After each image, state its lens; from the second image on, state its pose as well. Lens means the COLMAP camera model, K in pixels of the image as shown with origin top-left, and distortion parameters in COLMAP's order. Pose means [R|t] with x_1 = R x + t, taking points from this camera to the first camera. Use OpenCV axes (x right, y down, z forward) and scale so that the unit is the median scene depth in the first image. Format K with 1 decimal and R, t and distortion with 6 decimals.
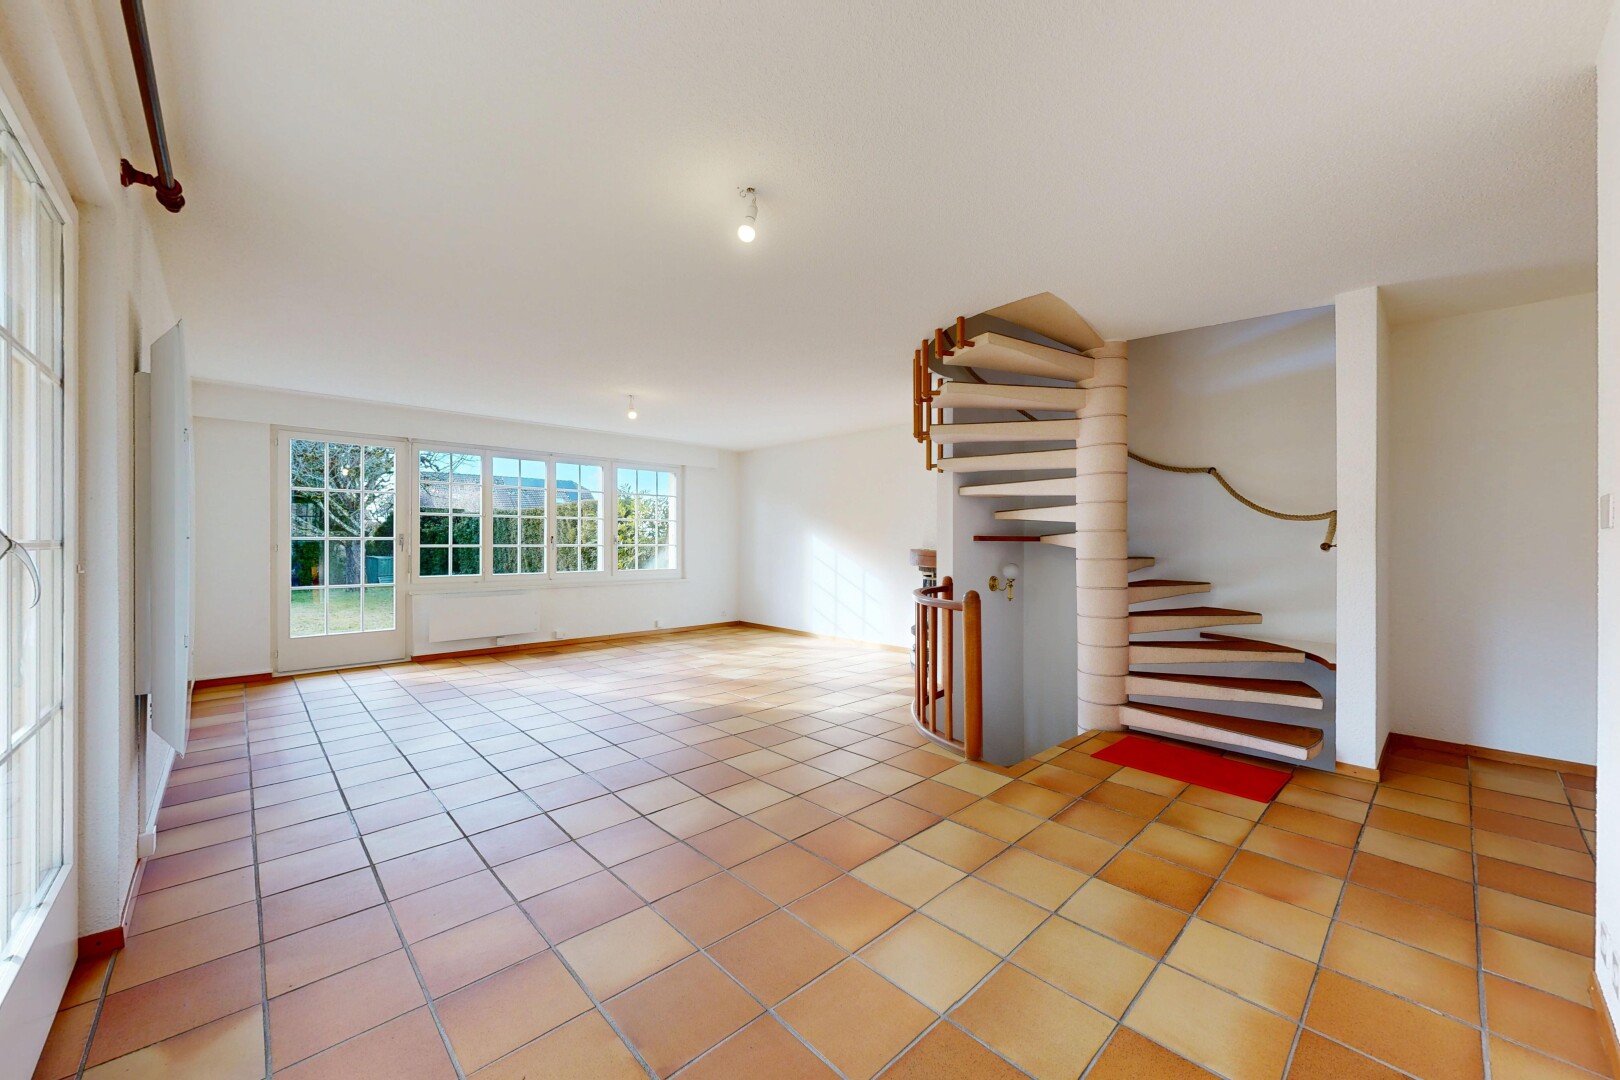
lens RADIAL K [[609.9, 0, 813.3], [0, 609.9, 539.3], [0, 0, 1]] dist [0.001885, 0.000198]
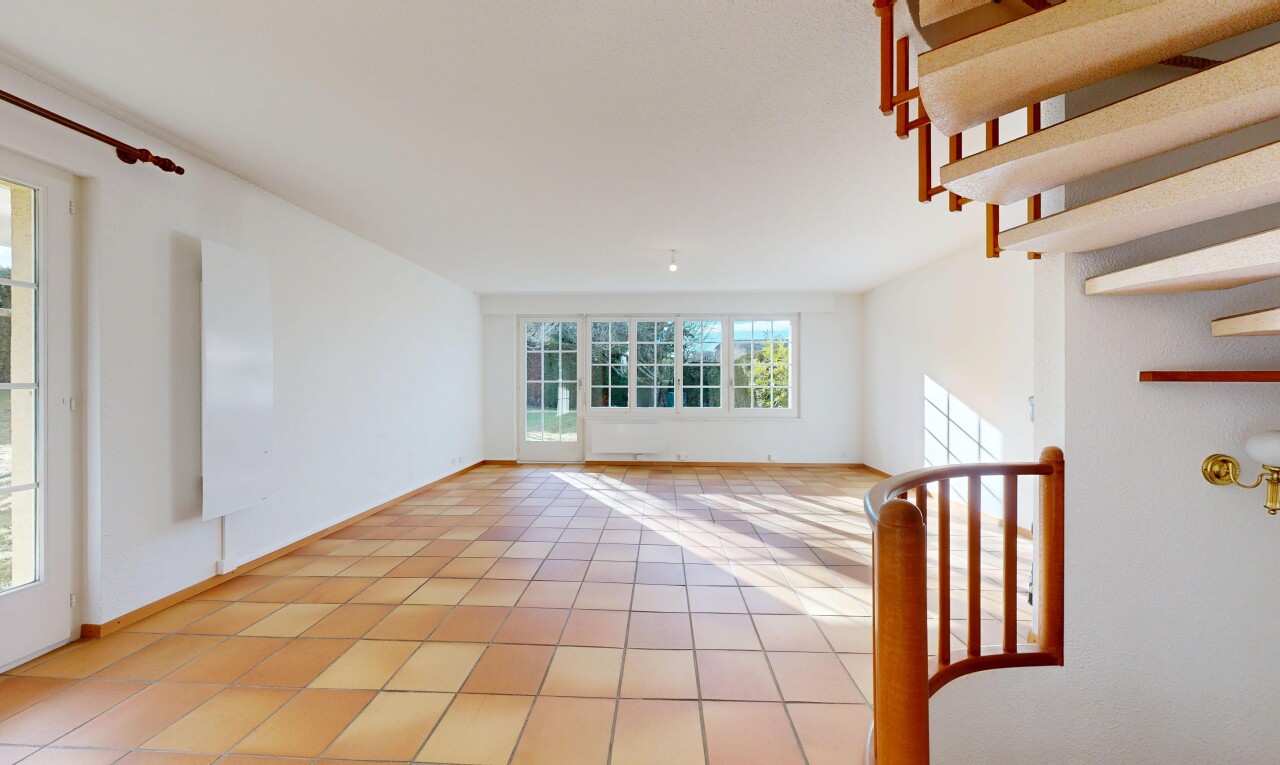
lens RADIAL K [[431.6, 0, 640.1], [0, 431.6, 383.0], [0, 0, 1]] dist [0.001051, -0.000011]
pose [[0.691444, -0.001173, -0.722429, 0.180433], [0.001885, 0.999998, 0.000181, 0.002397], [0.722428, -0.001486, 0.691445, 0.345833]]
